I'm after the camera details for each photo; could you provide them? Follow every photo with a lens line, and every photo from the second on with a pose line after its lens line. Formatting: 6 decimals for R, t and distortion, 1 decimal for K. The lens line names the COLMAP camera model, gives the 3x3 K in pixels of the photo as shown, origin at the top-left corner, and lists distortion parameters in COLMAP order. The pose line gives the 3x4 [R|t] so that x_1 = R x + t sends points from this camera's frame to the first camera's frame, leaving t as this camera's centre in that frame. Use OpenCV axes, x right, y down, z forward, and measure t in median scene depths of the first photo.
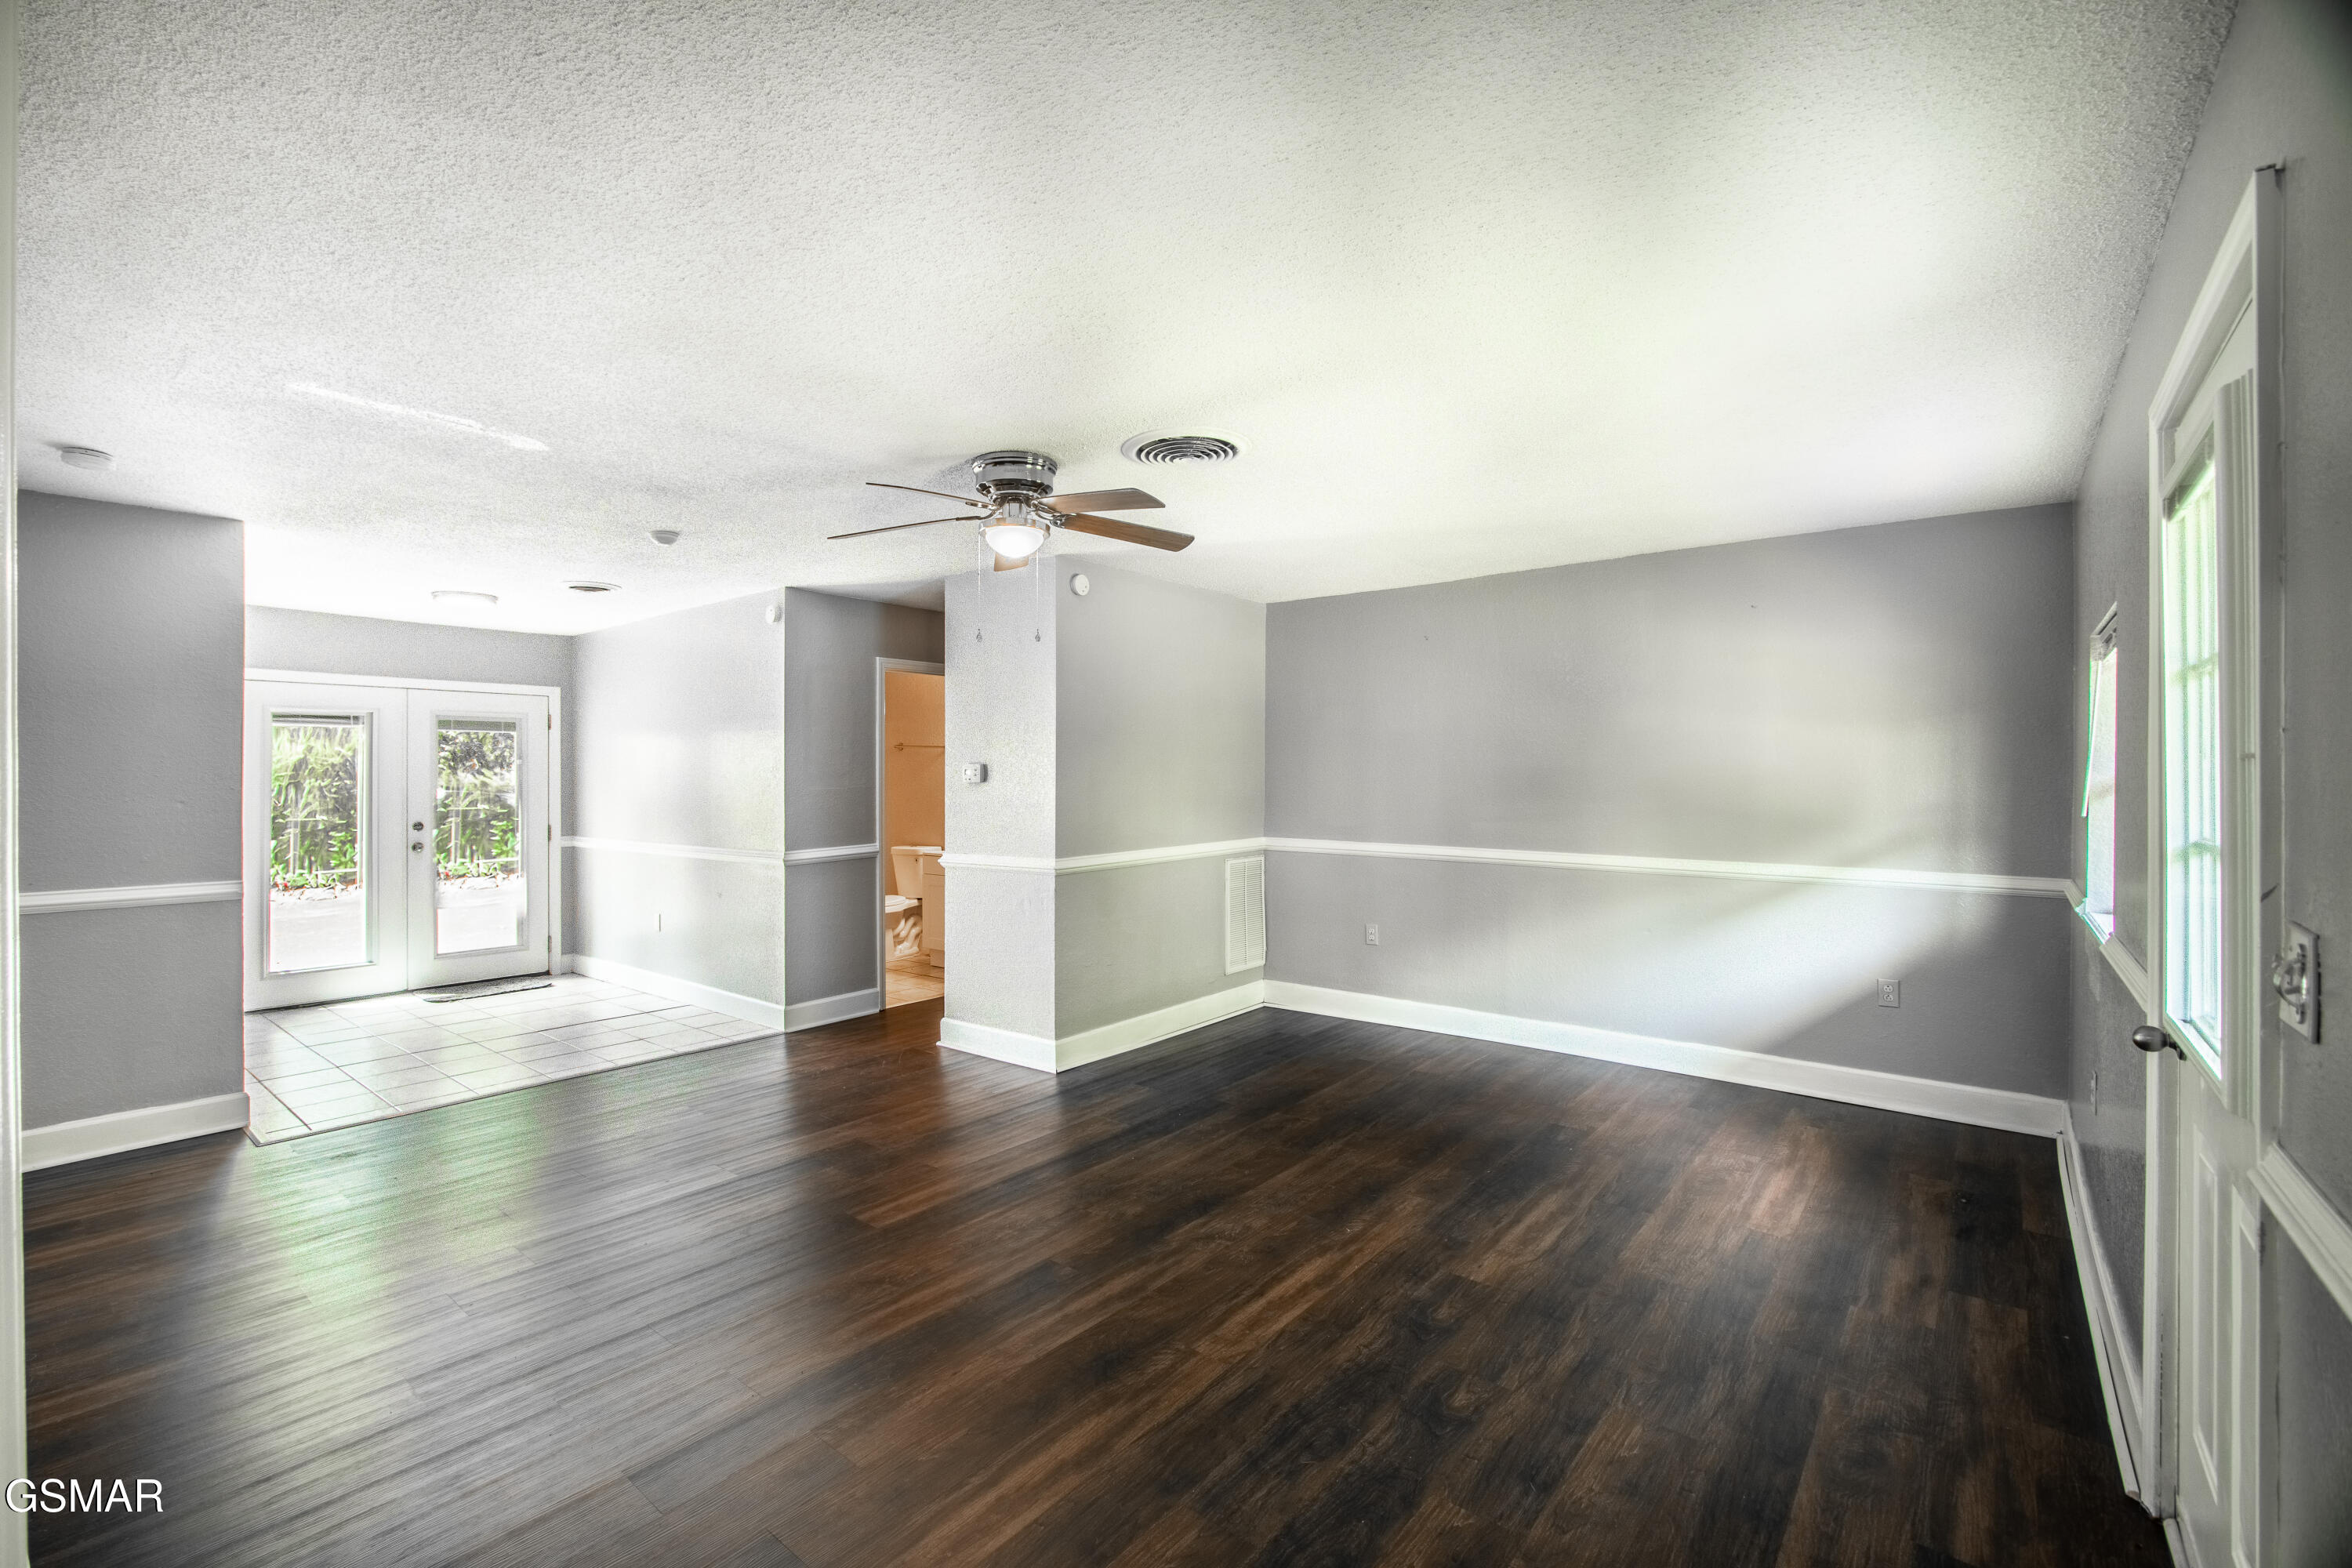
lens RADIAL K [[1031.1, 0, 1127.5], [0, 1031.1, 775.9], [0, 0, 1]] dist [-0.013445, 0.000323]
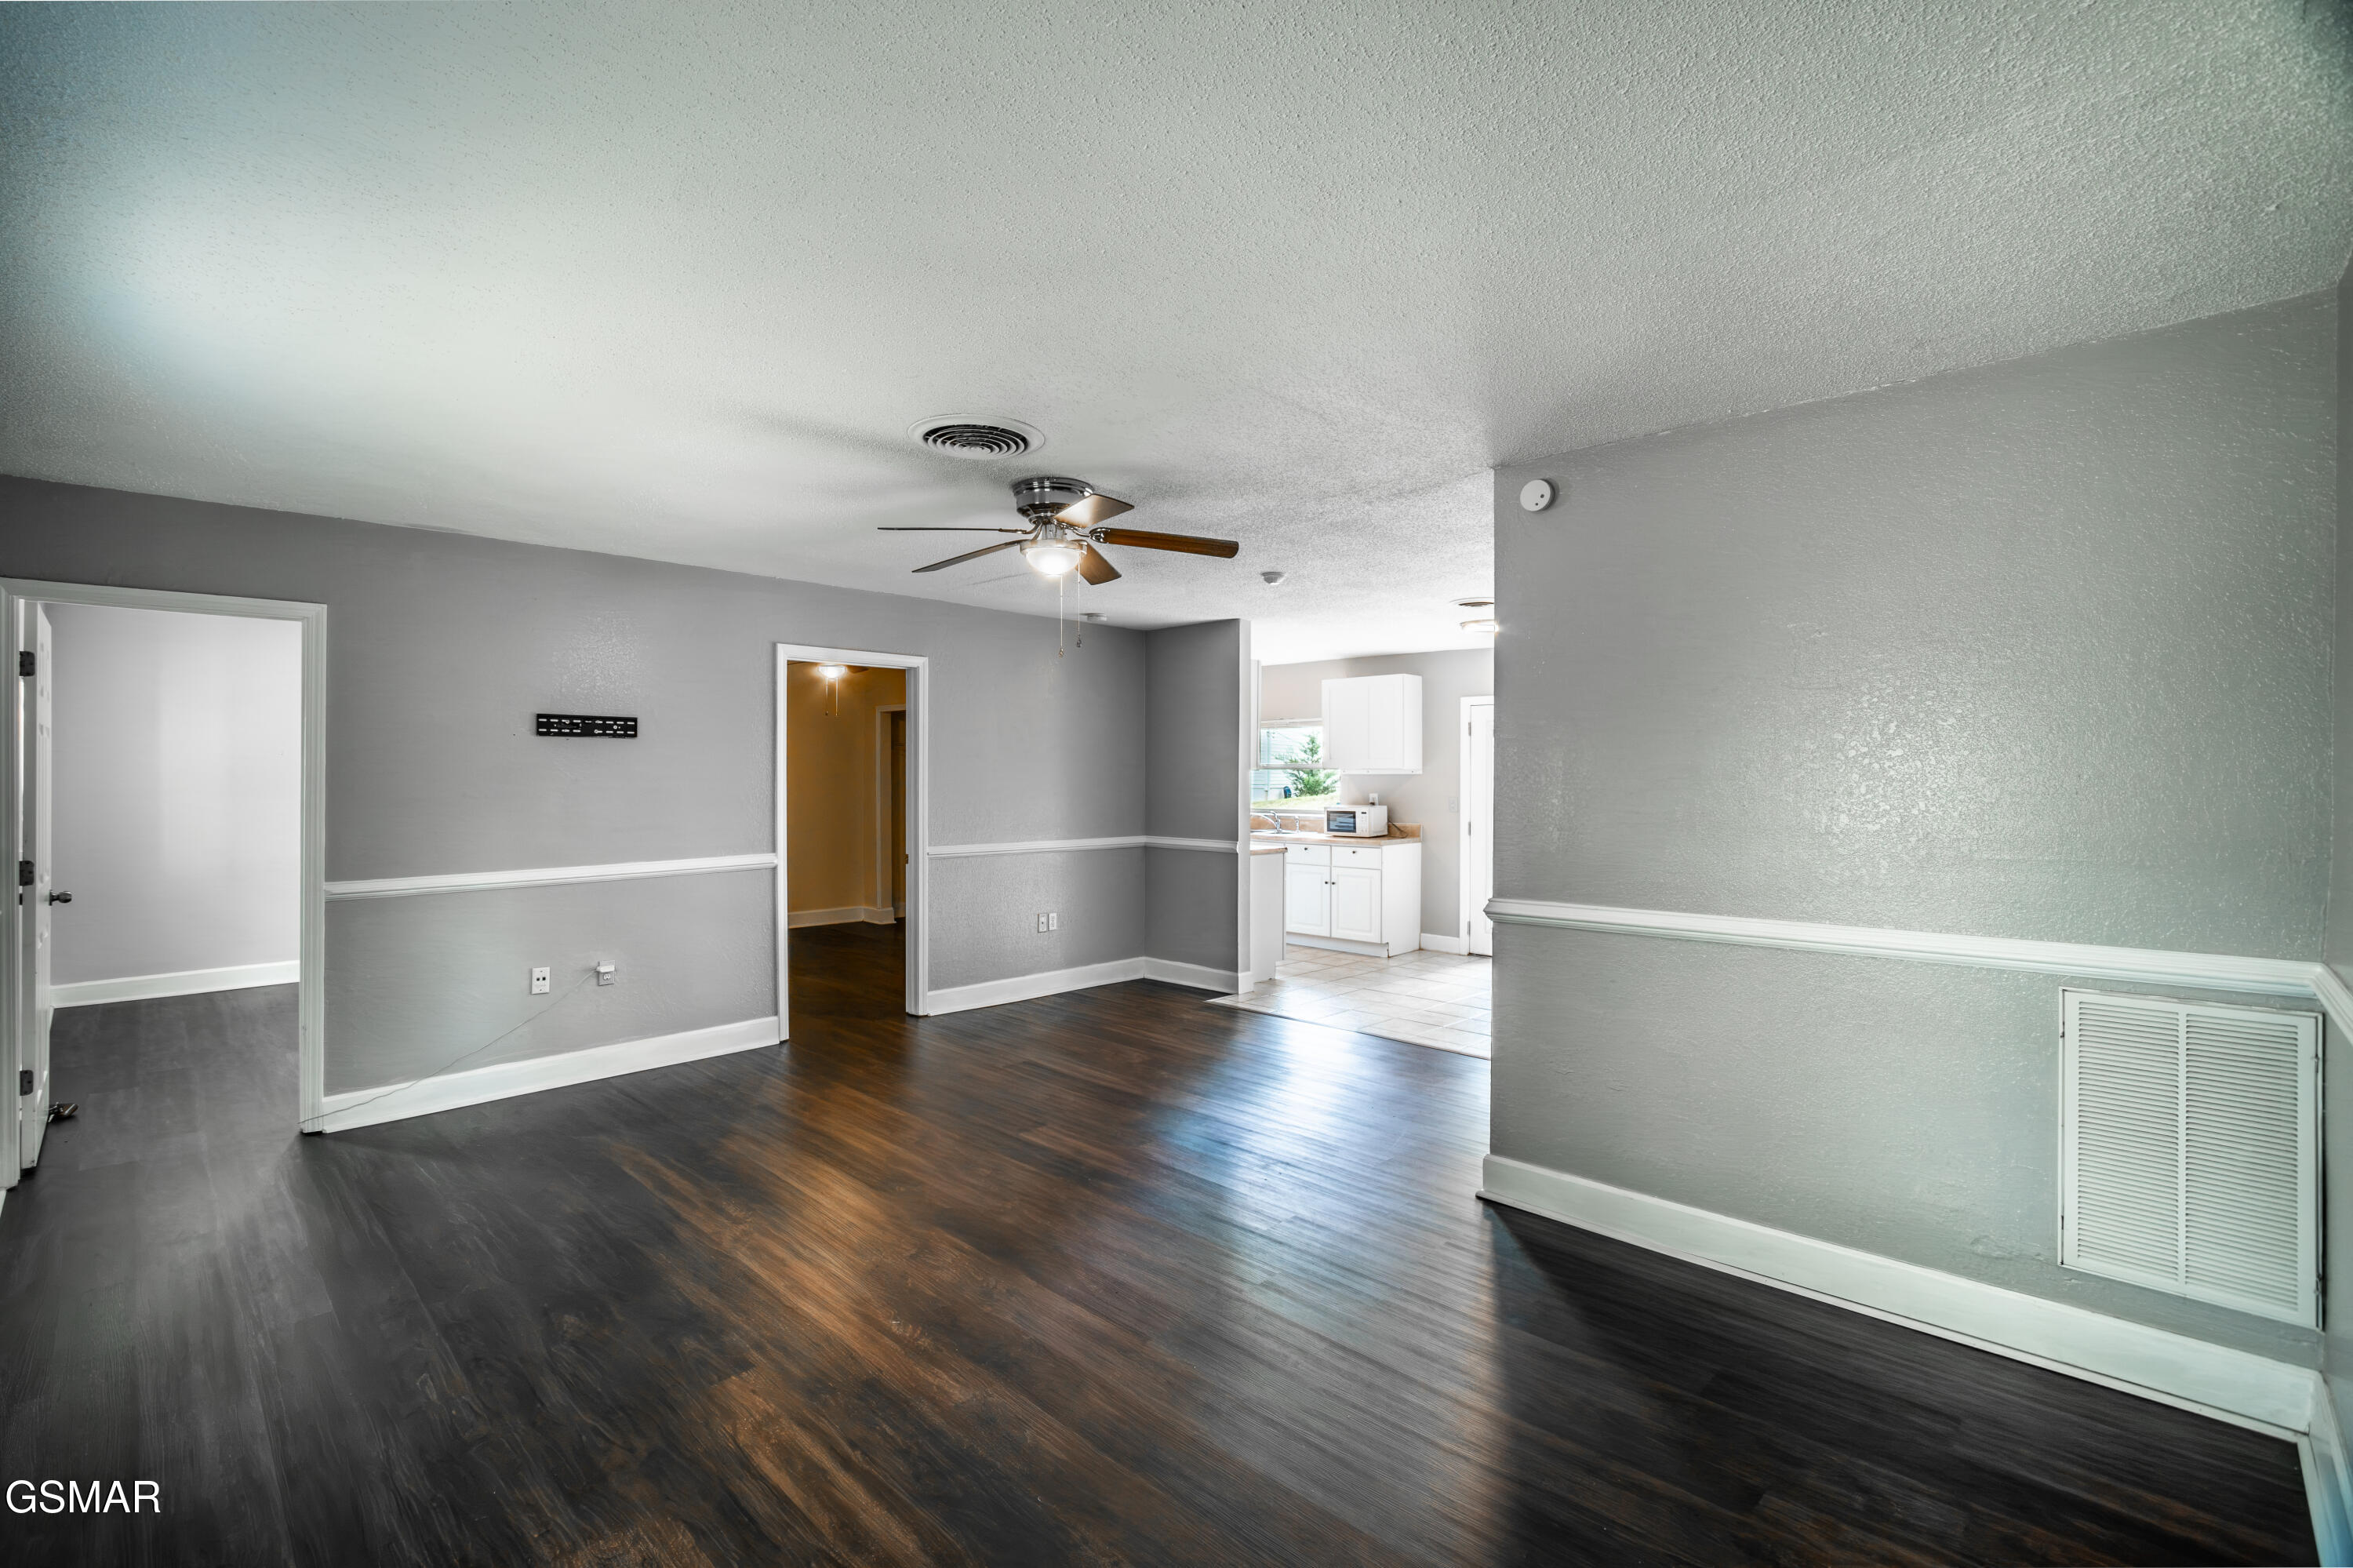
lens RADIAL K [[1026.4, 0, 1079.0], [0, 1026.4, 777.6], [0, 0, 1]] dist [-0.002409, -0.000142]
pose [[-0.114131, 0.005321, -0.993451, 0.757739], [0.001763, 0.999985, 0.005154, -0.006622], [0.993464, -0.001163, -0.114139, 0.916085]]
